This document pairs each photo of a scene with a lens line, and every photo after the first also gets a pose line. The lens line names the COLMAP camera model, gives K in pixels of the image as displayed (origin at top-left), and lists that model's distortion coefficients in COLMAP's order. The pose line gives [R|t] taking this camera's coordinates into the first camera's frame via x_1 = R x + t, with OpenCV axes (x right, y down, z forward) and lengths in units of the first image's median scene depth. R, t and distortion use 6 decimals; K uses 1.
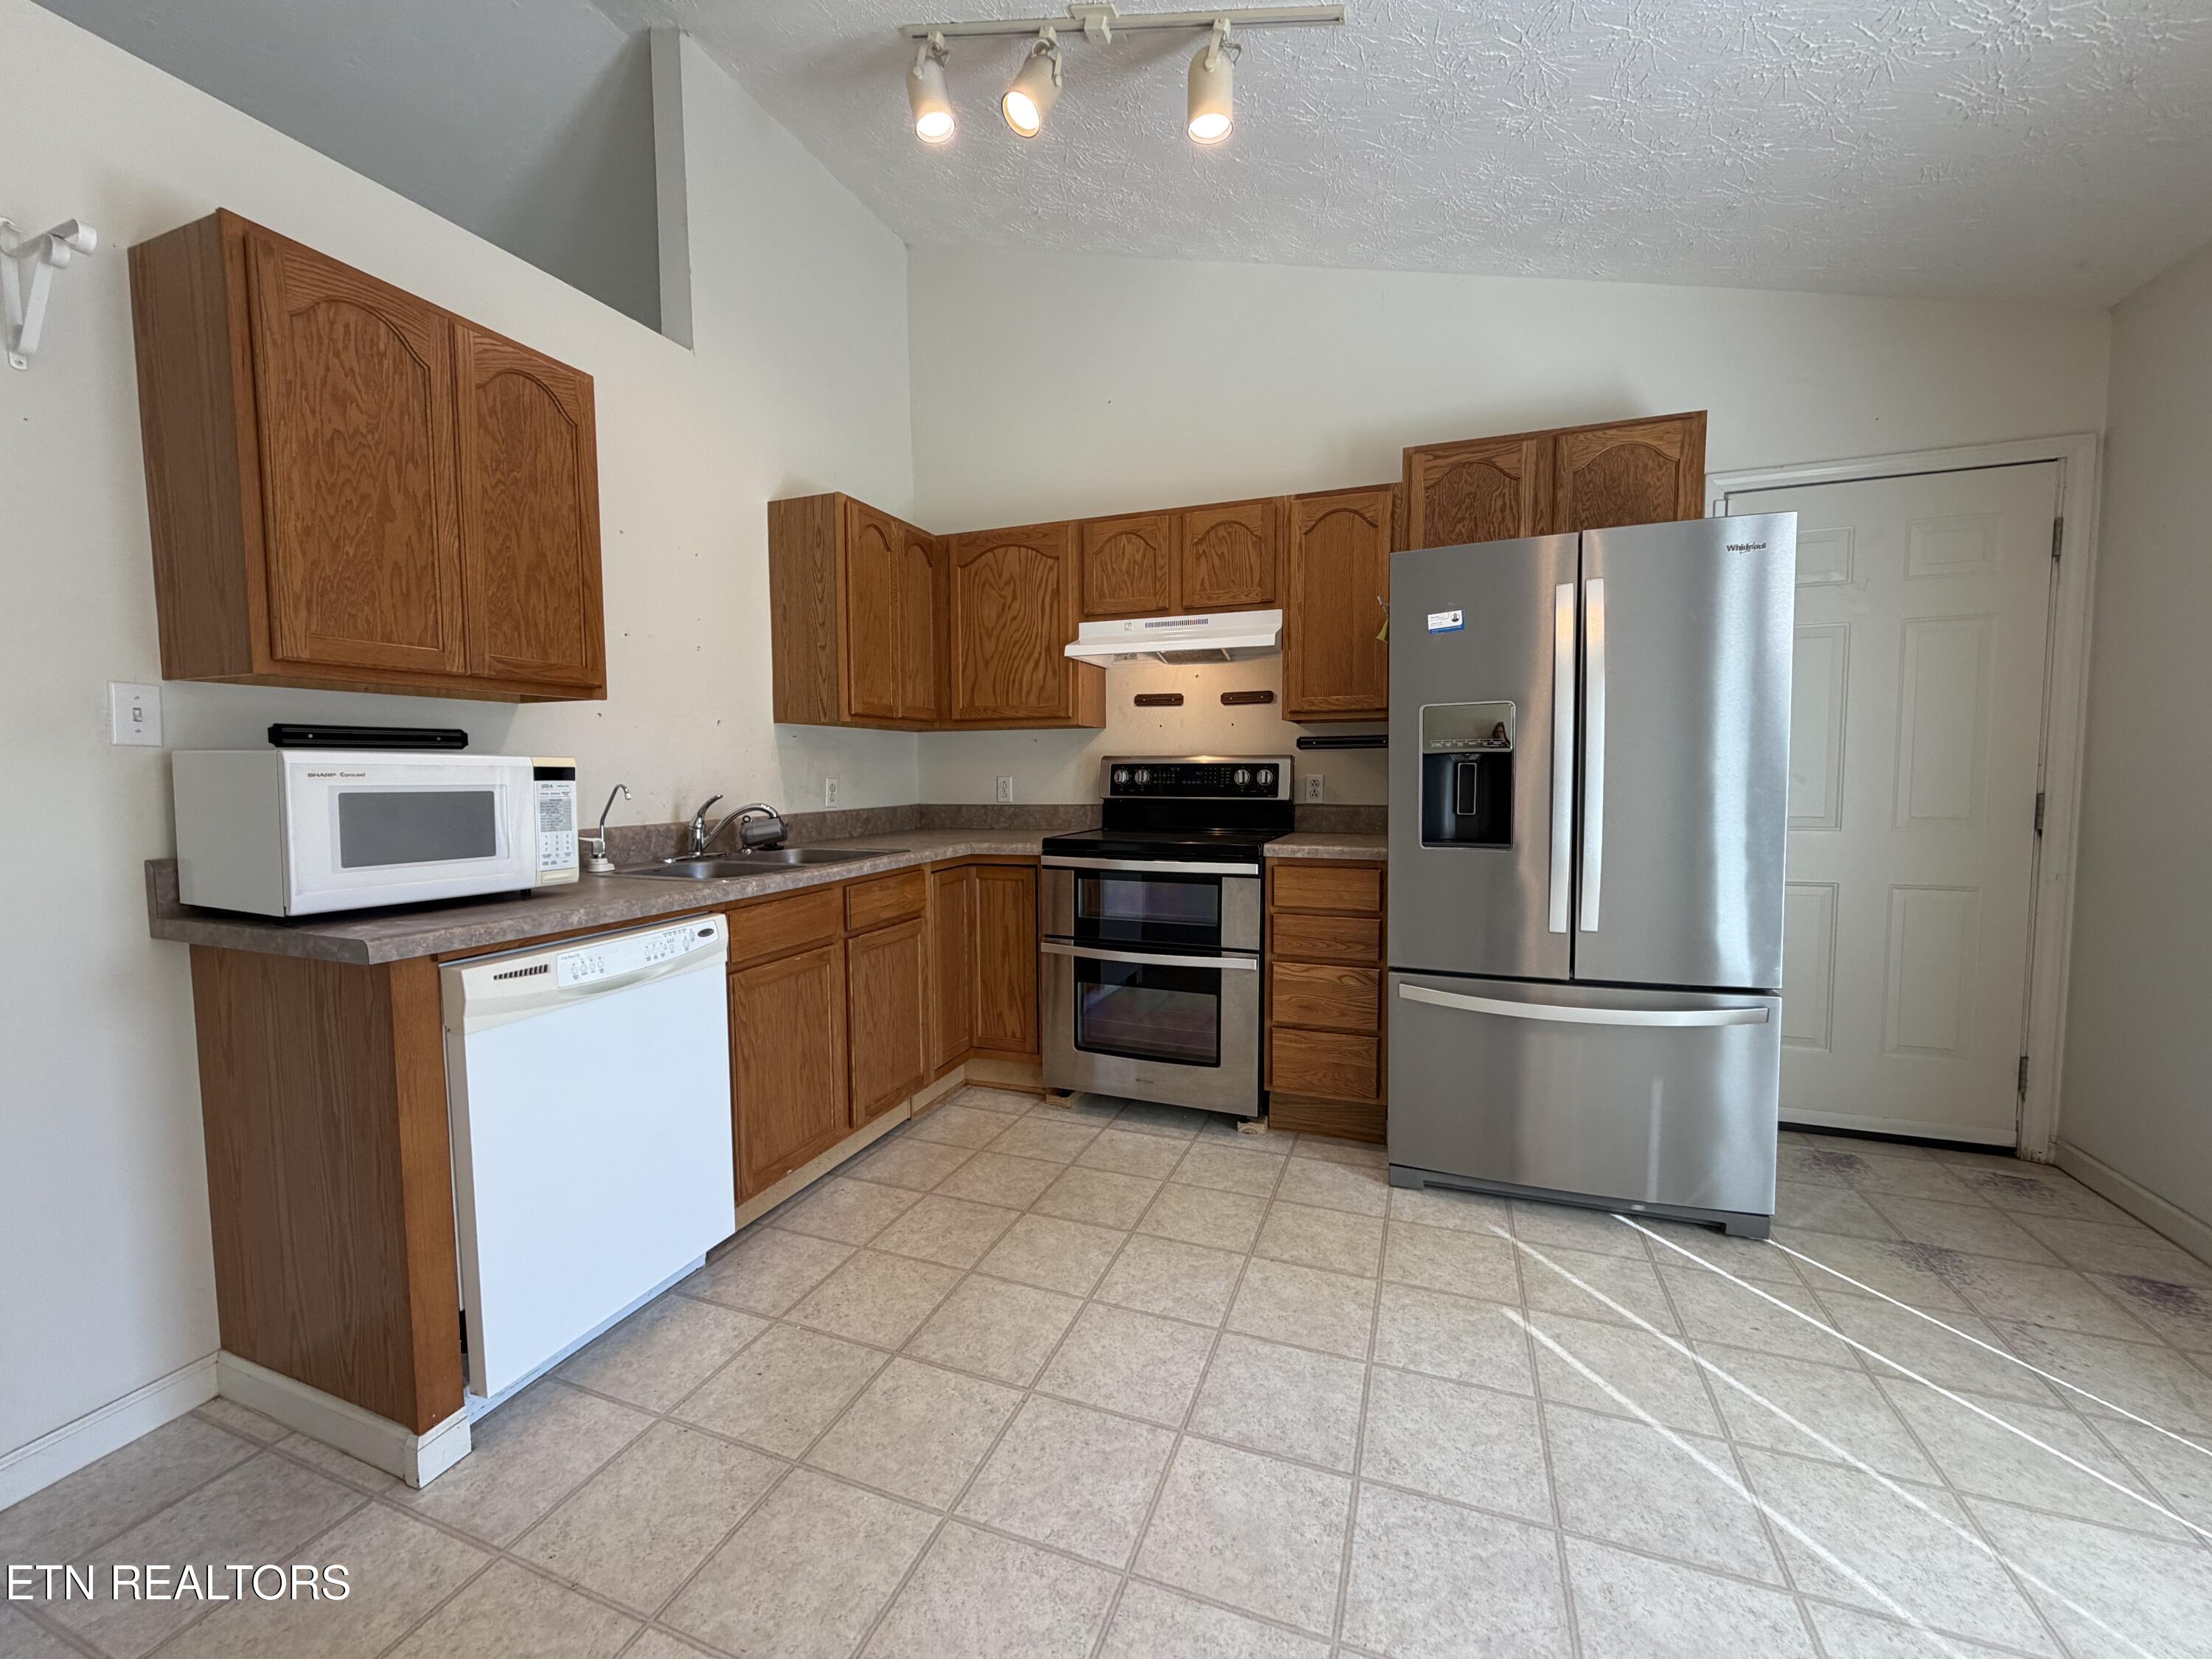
lens RADIAL K [[884.7, 0, 1104.8], [0, 884.7, 825.8], [0, 0, 1]] dist [0.011227, -0.001707]
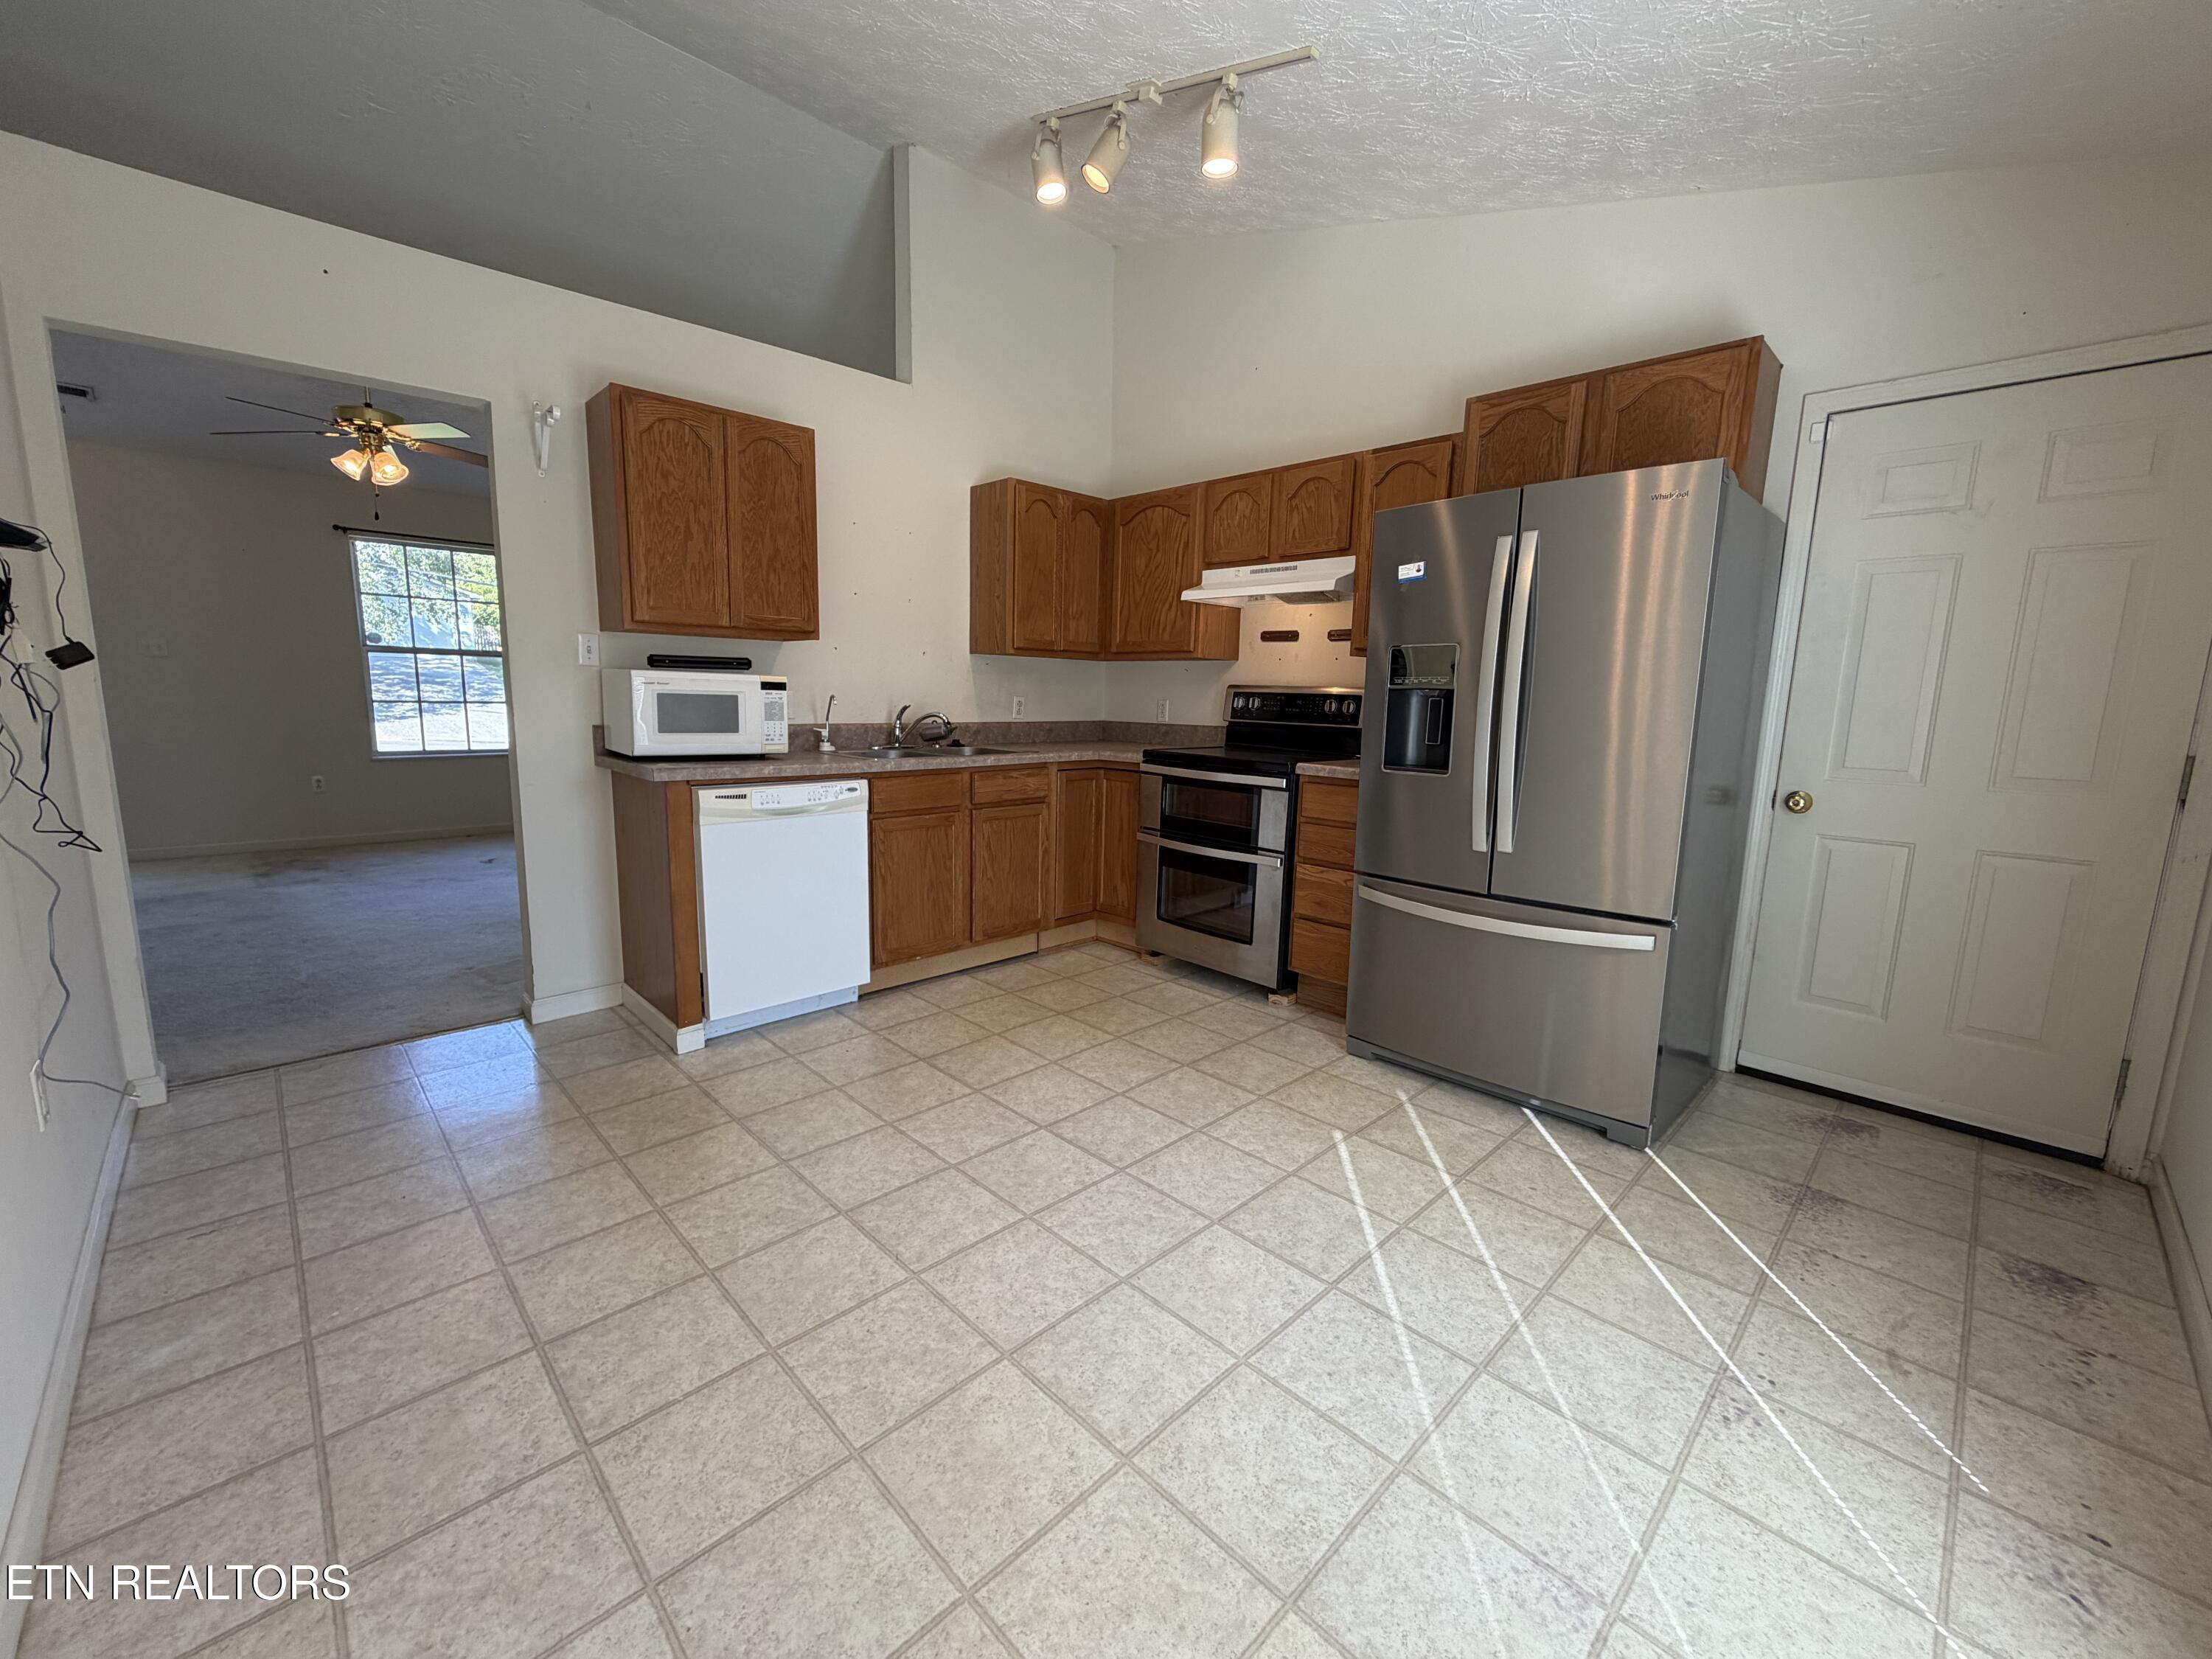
lens RADIAL K [[884.7, 0, 1110.3], [0, 884.7, 823.0], [0, 0, 1]] dist [0.011227, -0.001707]
pose [[0.908942, 0.089552, -0.407191, 0.514541], [-0.055882, 0.994015, 0.093869, 0.003697], [0.413160, -0.062567, 0.908507, -0.208835]]
